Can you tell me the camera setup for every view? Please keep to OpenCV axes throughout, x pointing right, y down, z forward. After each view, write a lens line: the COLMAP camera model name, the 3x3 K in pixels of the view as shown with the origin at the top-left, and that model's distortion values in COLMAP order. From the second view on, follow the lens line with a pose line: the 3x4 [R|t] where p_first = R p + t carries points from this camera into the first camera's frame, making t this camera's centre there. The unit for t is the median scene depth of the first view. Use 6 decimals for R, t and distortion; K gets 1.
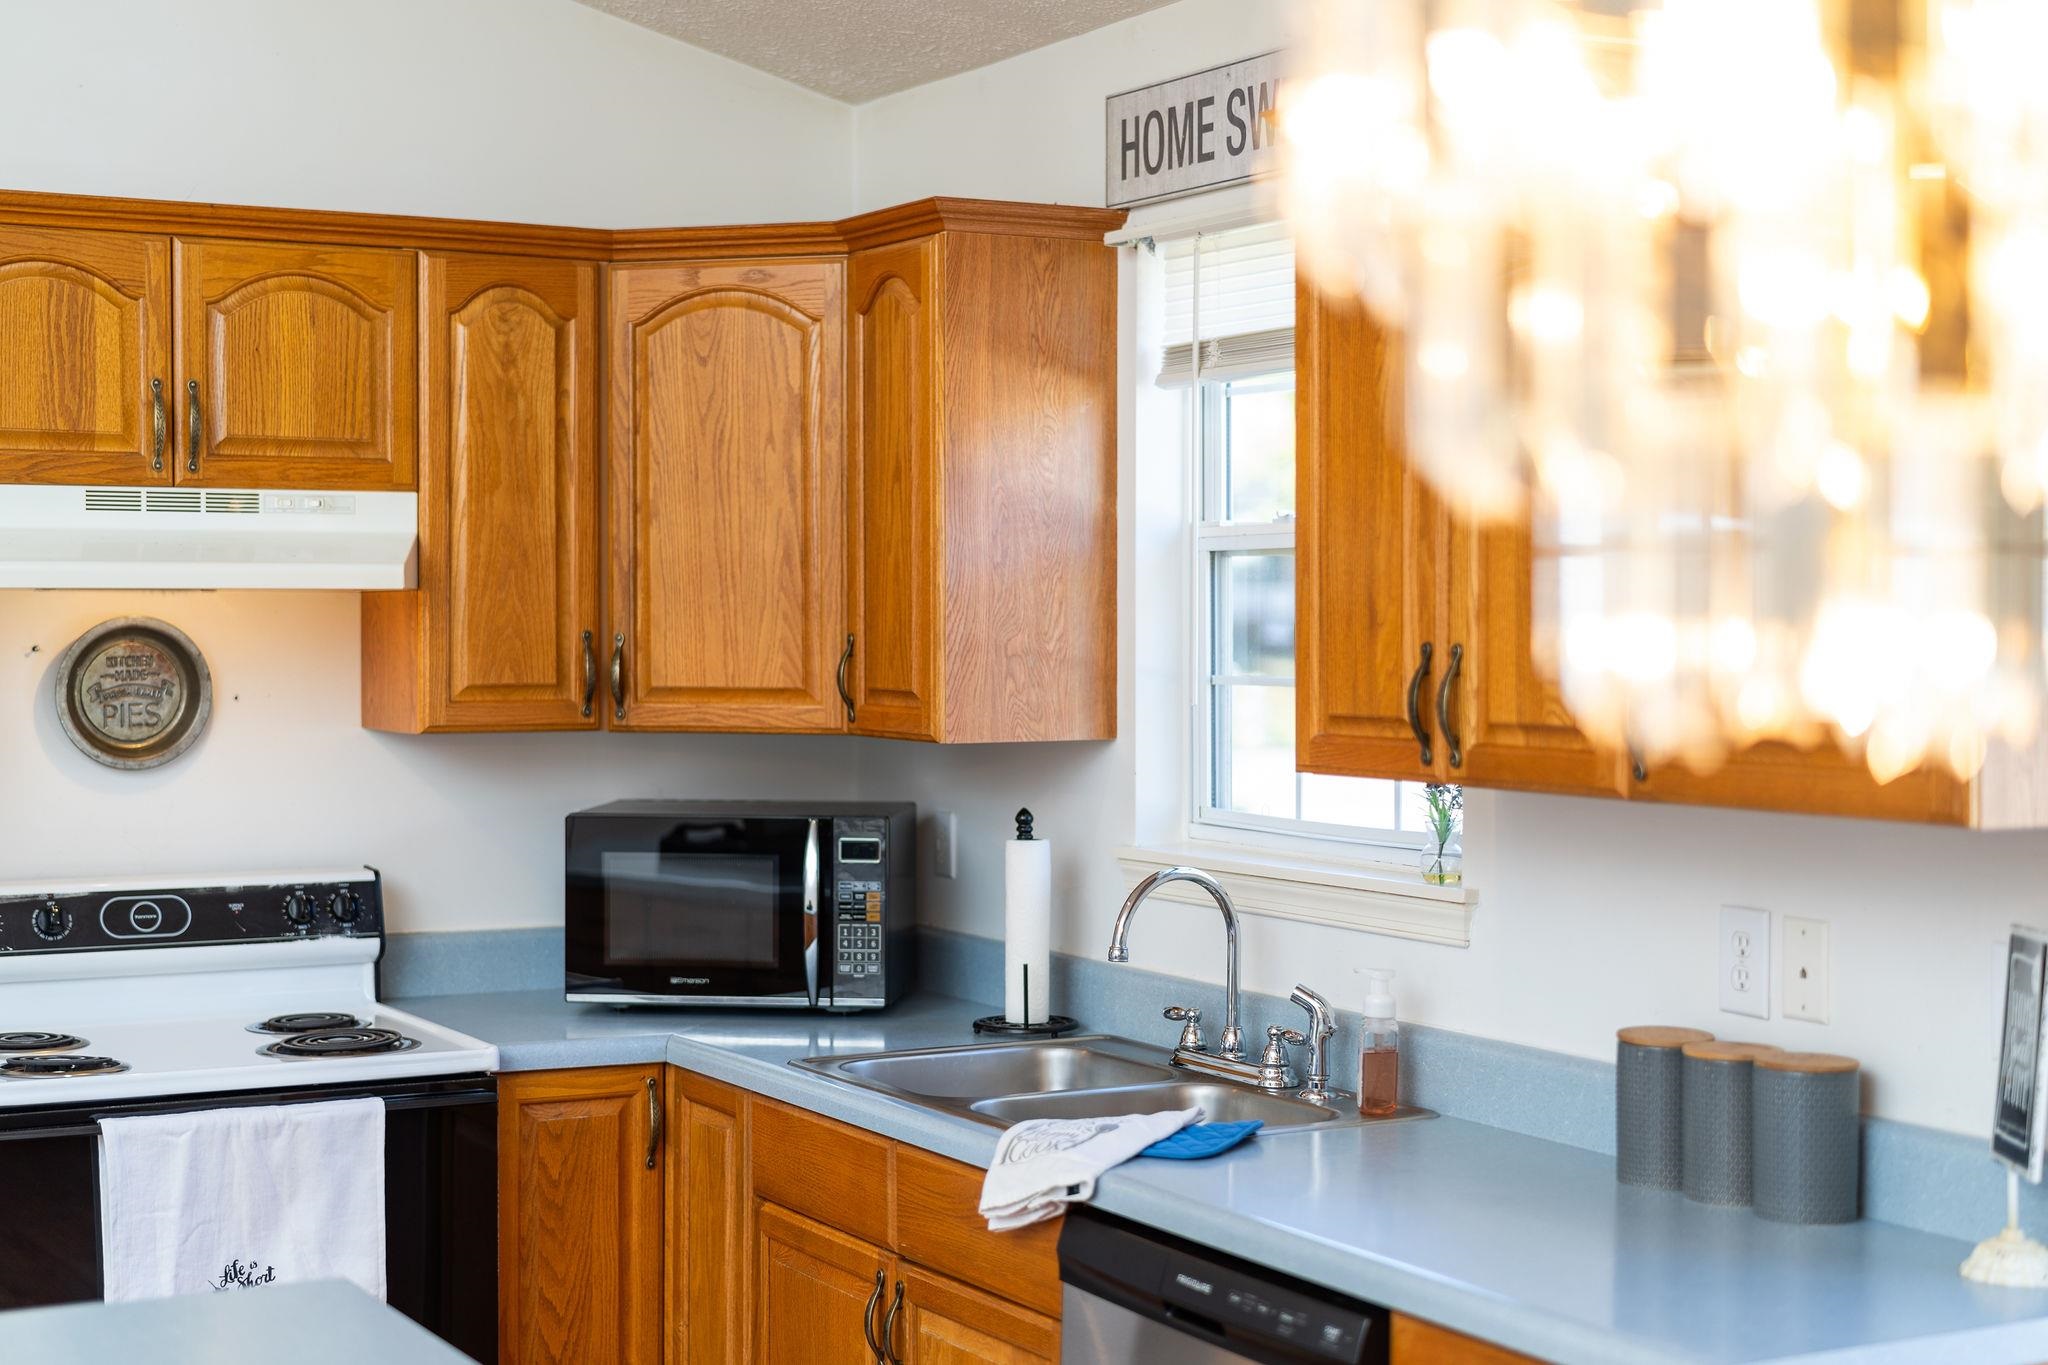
lens RADIAL K [[2936.0, 0, 1024.0], [0, 2936.0, 682.5], [0, 0, 1]] dist [-0.010042, -0.012713]
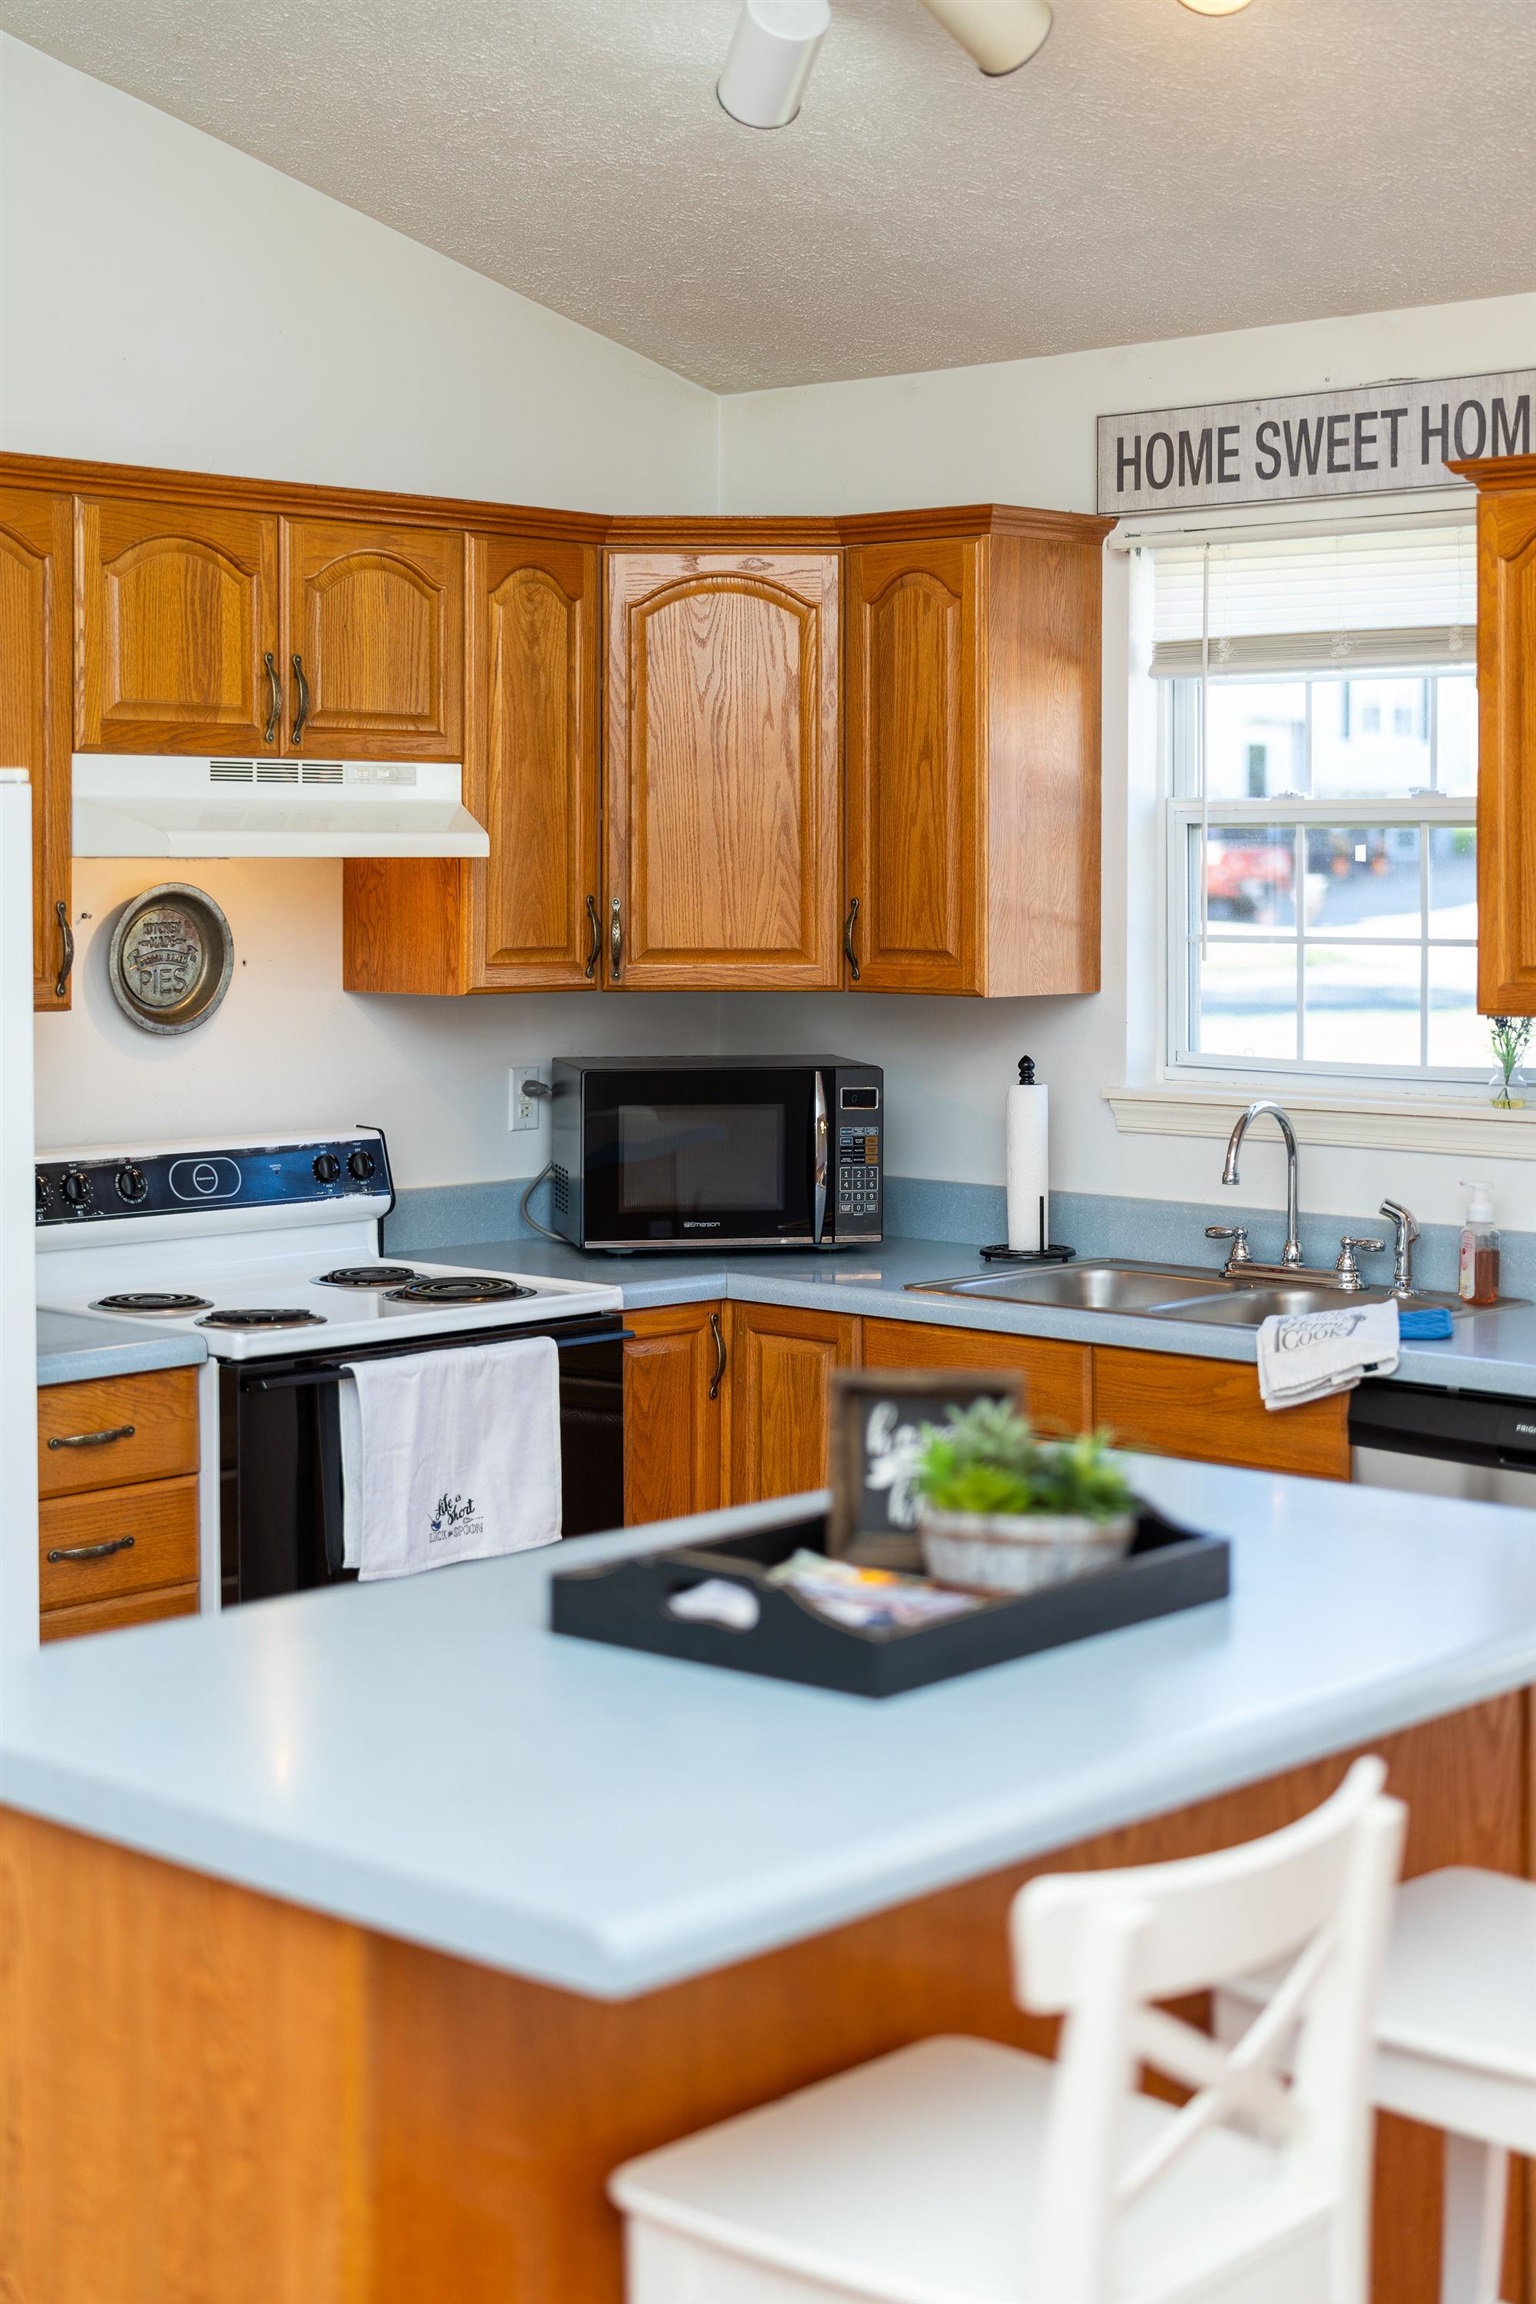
lens RADIAL K [[3303.0, 0, 794.5], [0, 3303.0, 907.3], [0, 0, 1]] dist [-0.010042, -0.012713]
pose [[0.952735, -0.004343, 0.303771, -0.461166], [0.007269, 0.999937, -0.008503, -0.003055], [-0.303715, 0.010309, 0.952707, -0.156838]]
